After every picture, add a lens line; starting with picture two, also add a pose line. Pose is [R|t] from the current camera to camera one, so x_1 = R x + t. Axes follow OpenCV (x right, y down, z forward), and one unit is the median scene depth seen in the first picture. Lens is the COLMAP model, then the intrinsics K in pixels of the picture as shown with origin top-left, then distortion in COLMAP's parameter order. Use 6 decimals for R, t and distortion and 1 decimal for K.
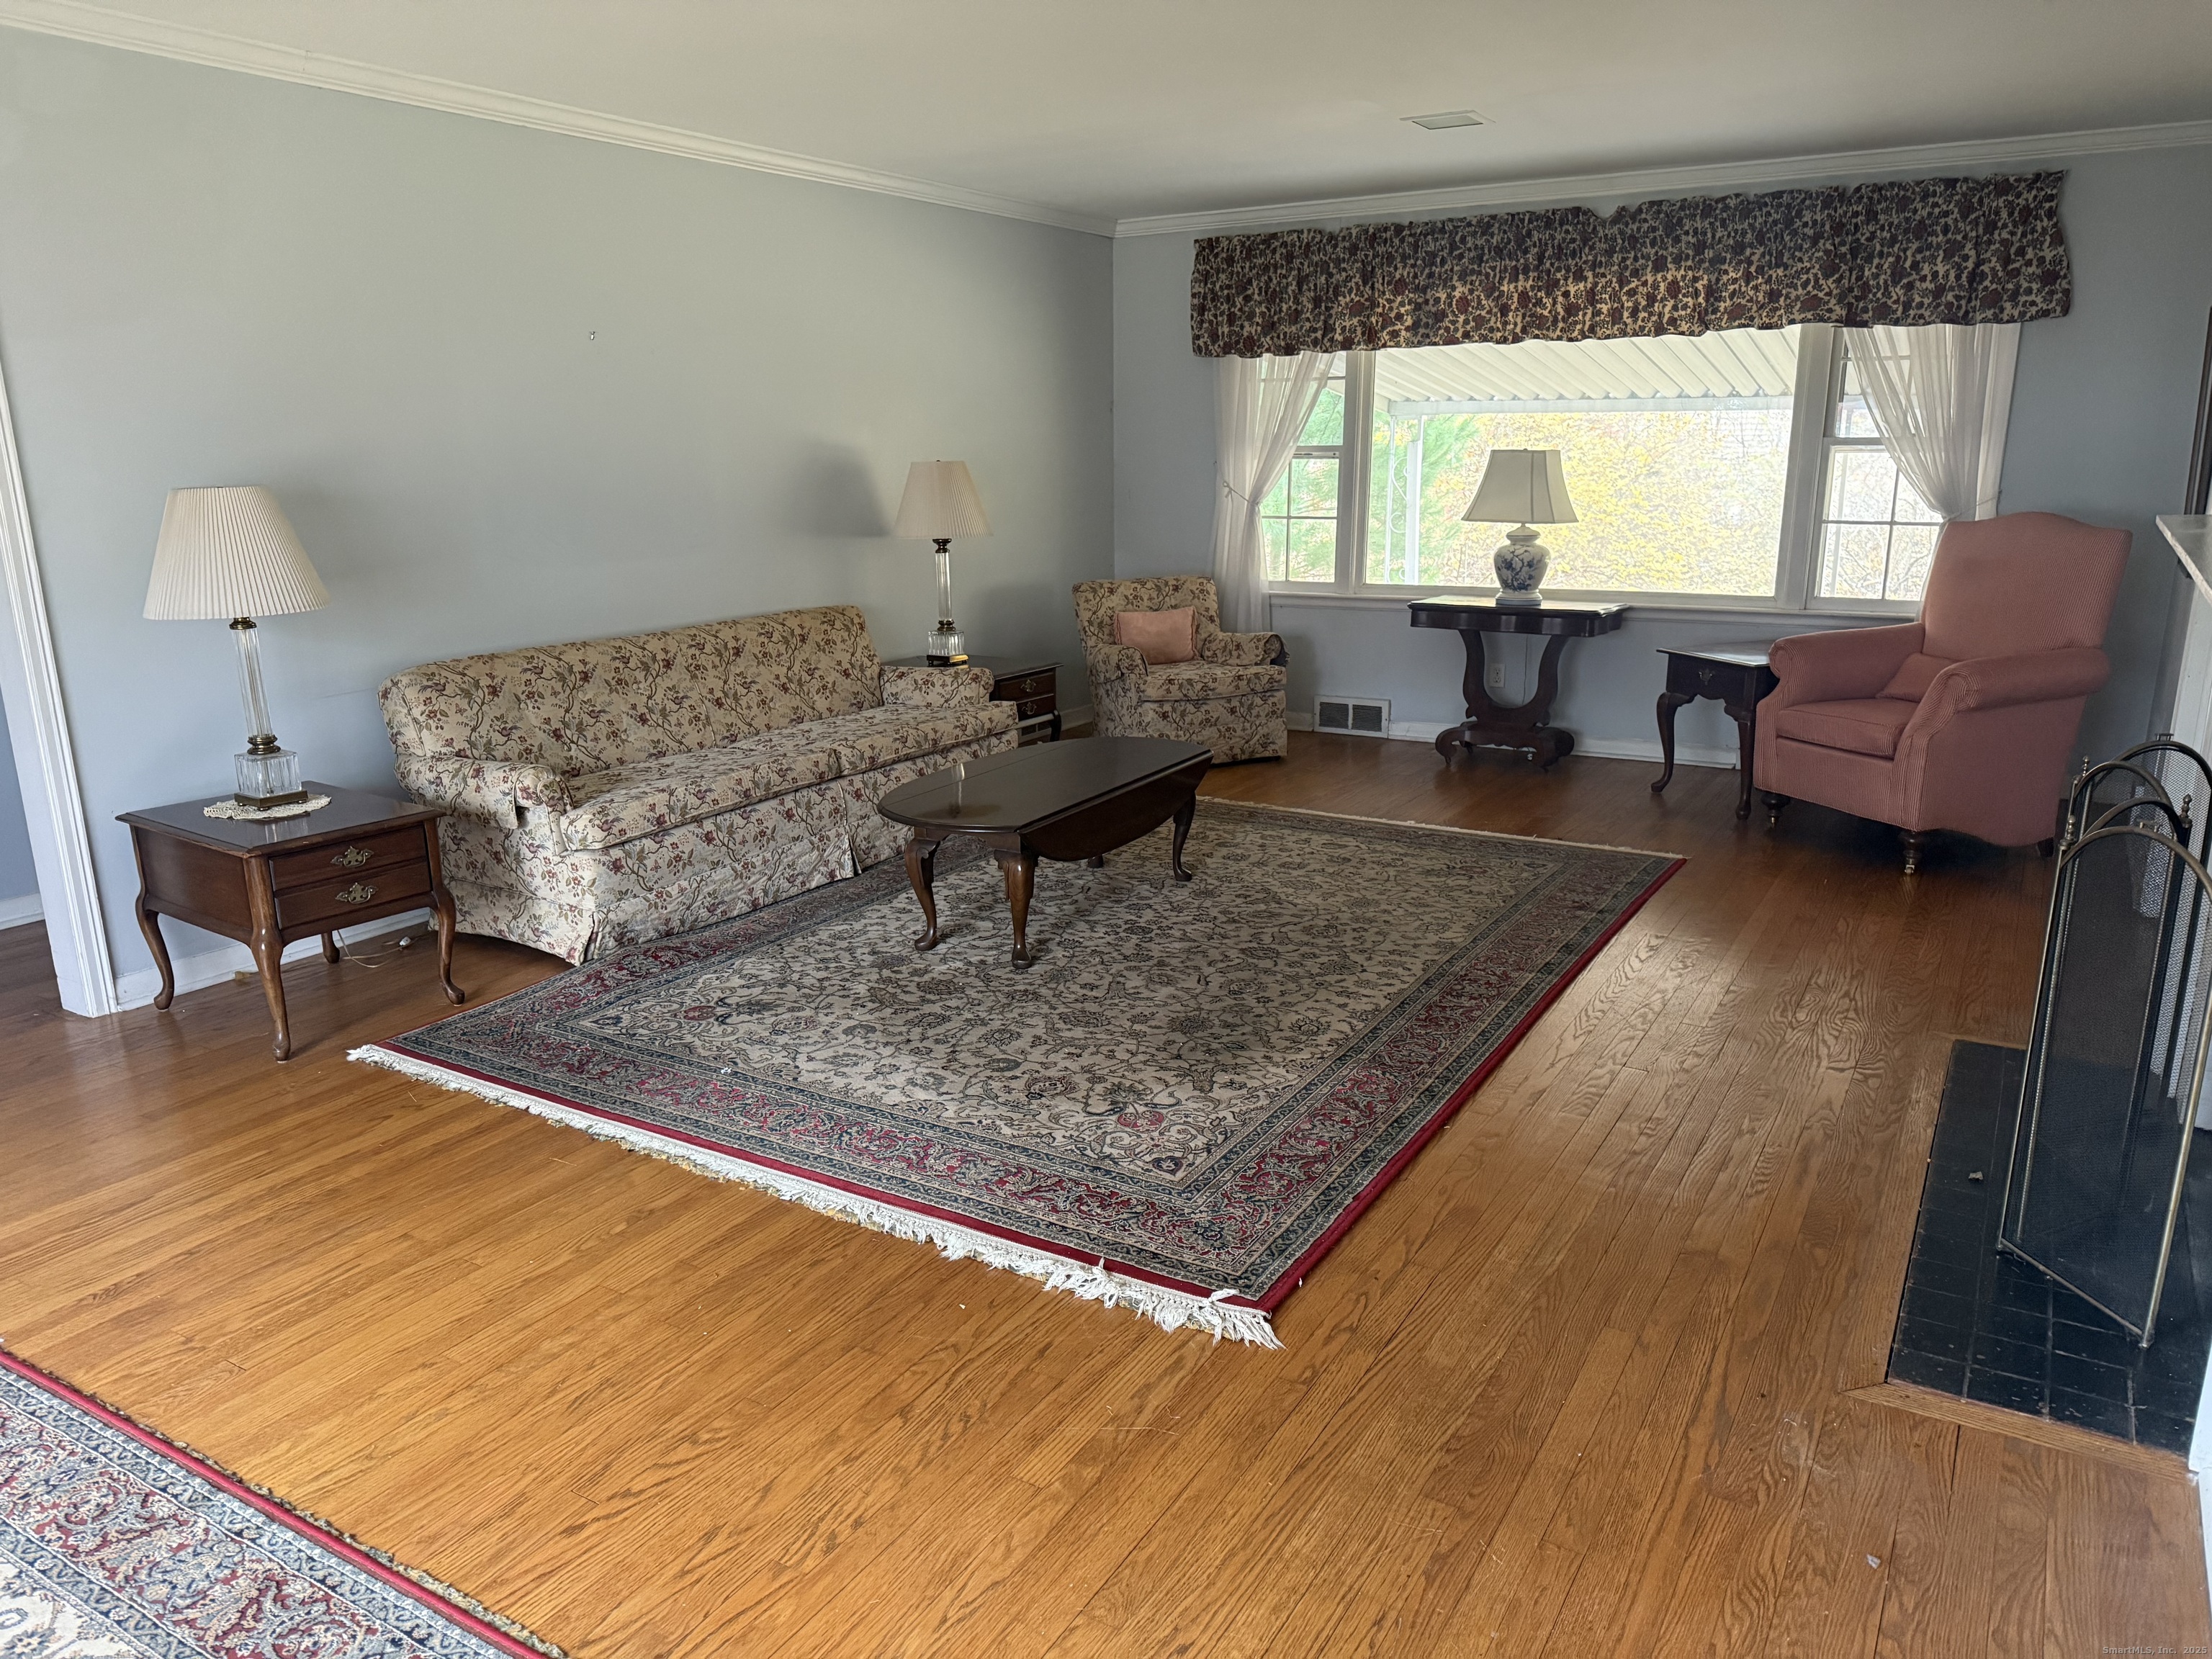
lens RADIAL K [[1559.9, 0, 1088.7], [0, 1559.9, 856.0], [0, 0, 1]] dist [0.039262, -0.053328]
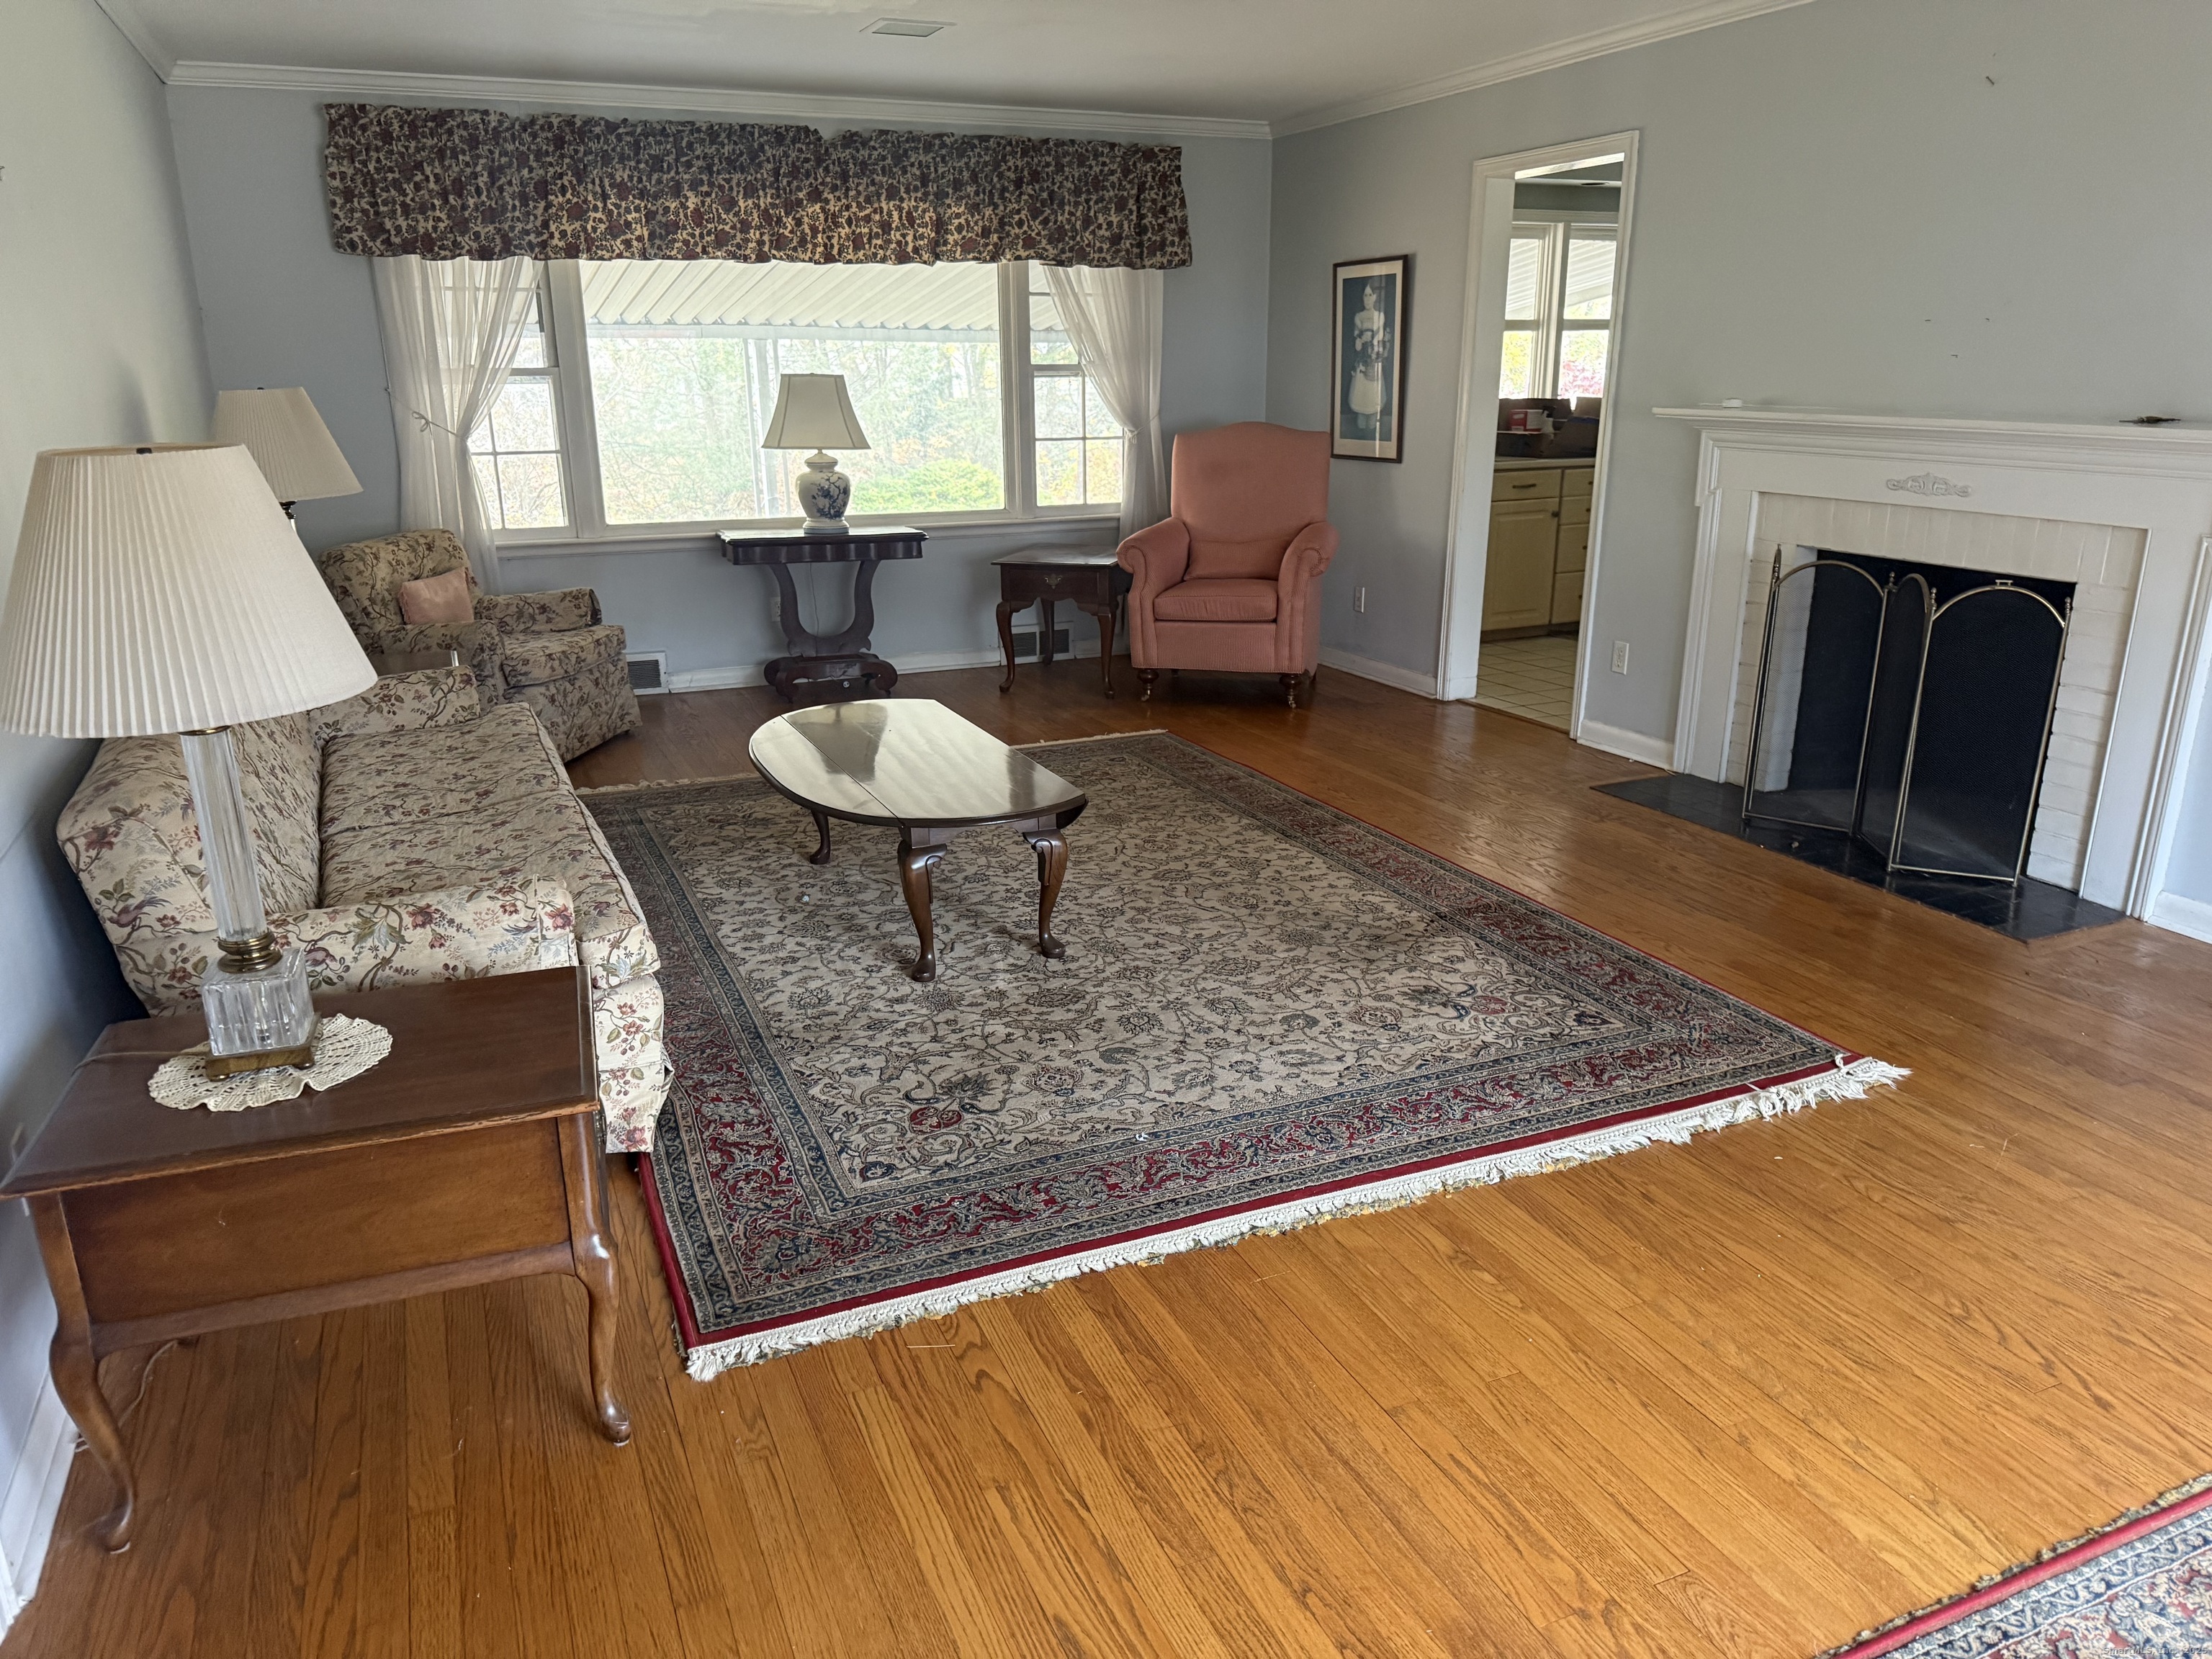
lens RADIAL K [[1559.9, 0, 1111.1], [0, 1559.9, 868.6], [0, 0, 1]] dist [0.039262, -0.053328]
pose [[0.571646, -0.251625, 0.780964, -0.509217], [0.214509, 0.964544, 0.153758, -0.077196], [-0.791964, 0.079629, 0.605354, 0.305697]]
